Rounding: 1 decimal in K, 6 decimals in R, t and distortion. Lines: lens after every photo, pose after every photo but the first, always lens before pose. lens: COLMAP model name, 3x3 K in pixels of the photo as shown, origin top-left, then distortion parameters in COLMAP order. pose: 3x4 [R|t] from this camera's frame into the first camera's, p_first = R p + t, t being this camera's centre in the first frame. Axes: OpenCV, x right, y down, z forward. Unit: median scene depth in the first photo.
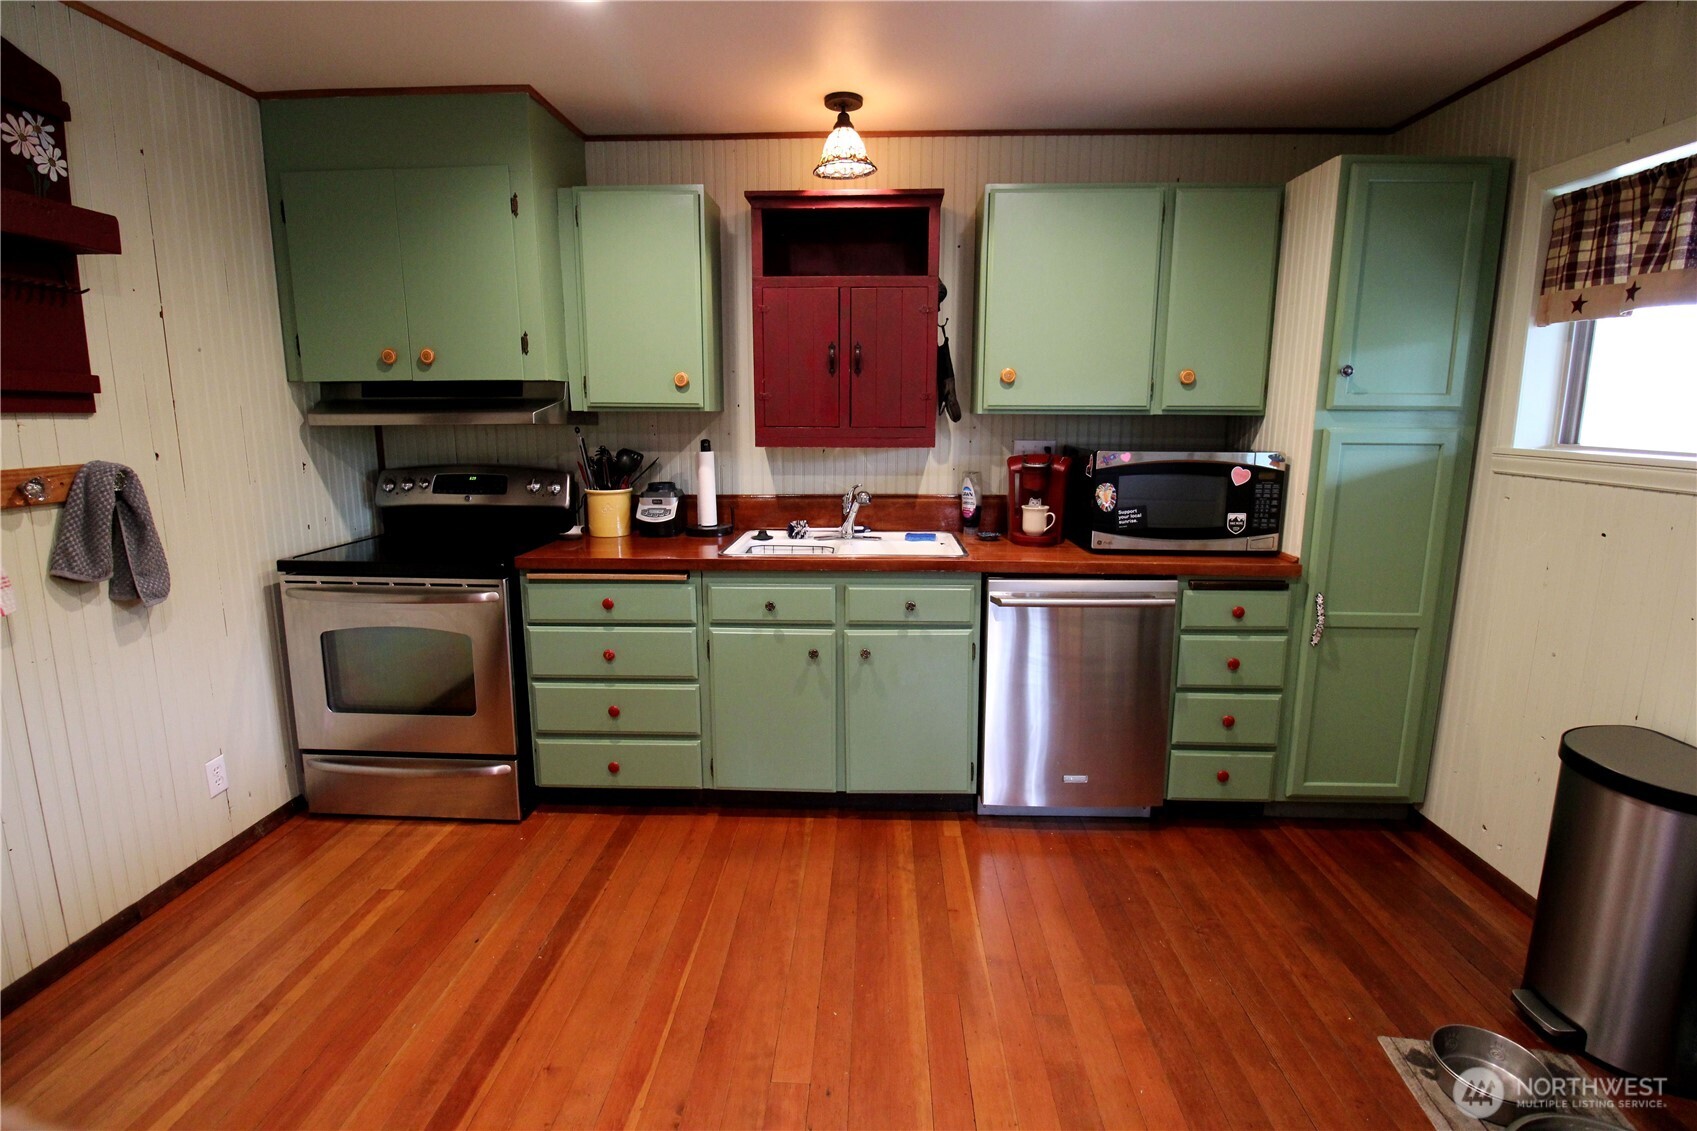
lens RADIAL K [[801.7, 0, 843.8], [0, 801.7, 552.7], [0, 0, 1]] dist [-0.017718, -0.001678]
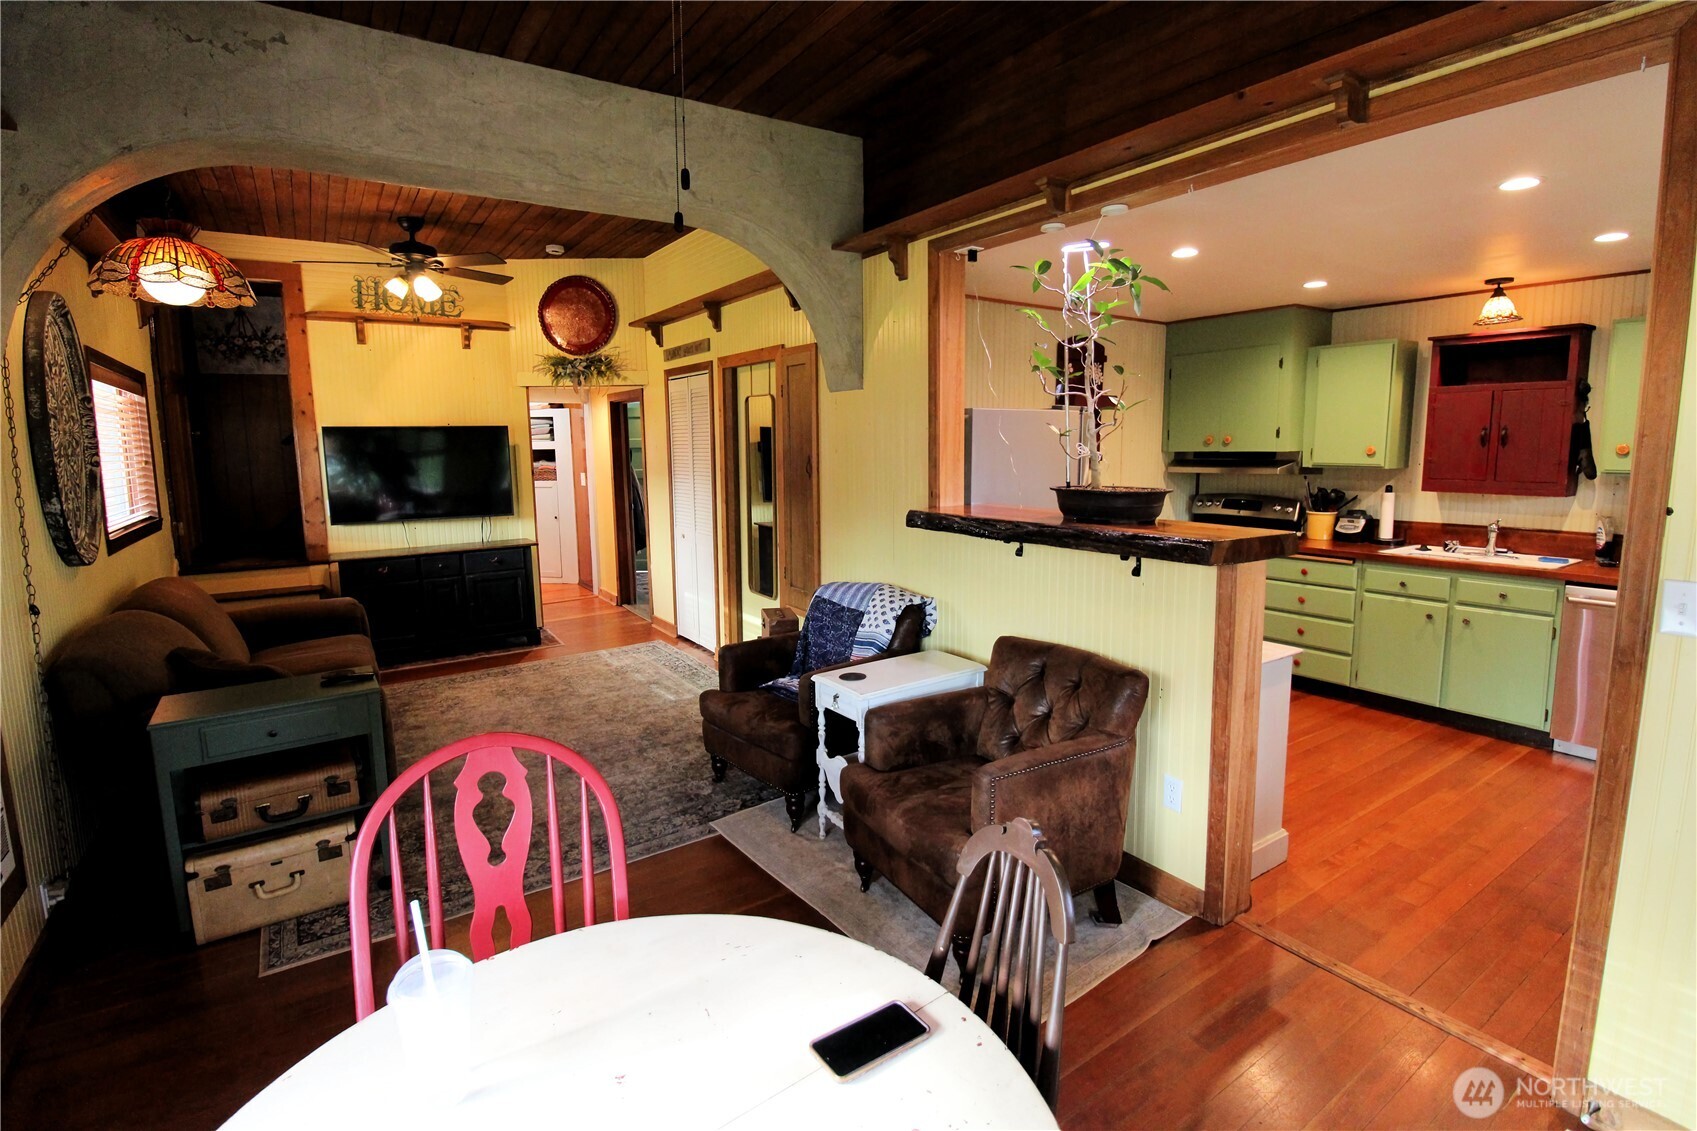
lens RADIAL K [[801.7, 0, 847.6], [0, 801.7, 551.9], [0, 0, 1]] dist [-0.017718, -0.001678]
pose [[0.608745, 0.099497, -0.787102, 0.459472], [-0.124952, 0.991747, 0.028728, 0.086979], [0.783464, 0.080862, 0.616154, -0.878019]]
